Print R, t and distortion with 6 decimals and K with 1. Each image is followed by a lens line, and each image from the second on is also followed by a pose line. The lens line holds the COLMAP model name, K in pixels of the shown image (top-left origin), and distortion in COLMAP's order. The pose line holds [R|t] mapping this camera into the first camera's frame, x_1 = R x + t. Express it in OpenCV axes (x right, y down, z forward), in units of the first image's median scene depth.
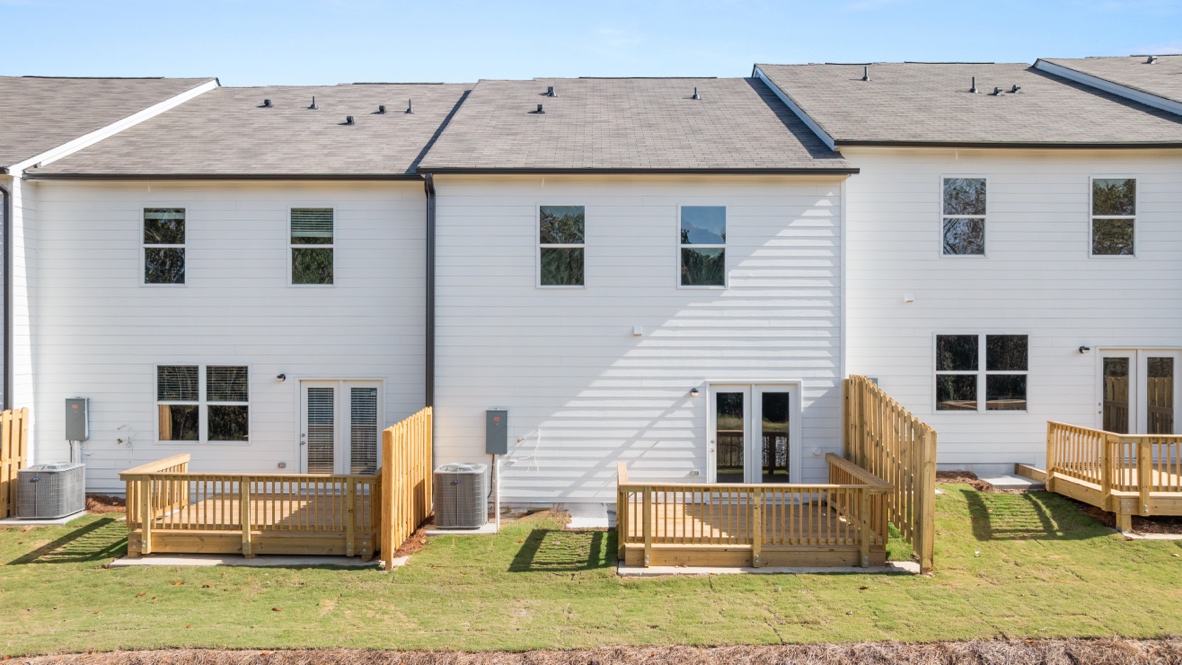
lens RADIAL K [[837.6, 0, 591.0], [0, 837.6, 332.5], [0, 0, 1]] dist [-0.022425, 0.002120]
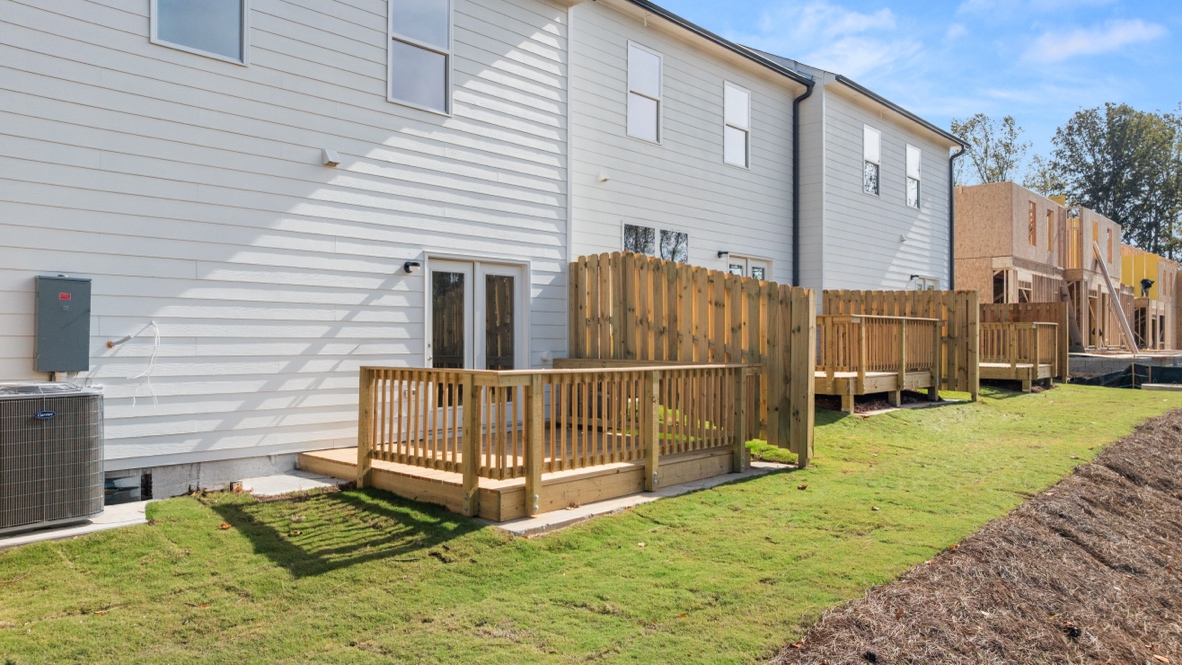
lens RADIAL K [[837.6, 0, 591.0], [0, 837.6, 332.5], [0, 0, 1]] dist [-0.022425, 0.002120]
pose [[0.669736, 0.005026, 0.742583, -0.259310], [0.002717, 0.999954, -0.009218, 0.127725], [-0.742595, 0.008192, 0.669691, 0.468159]]
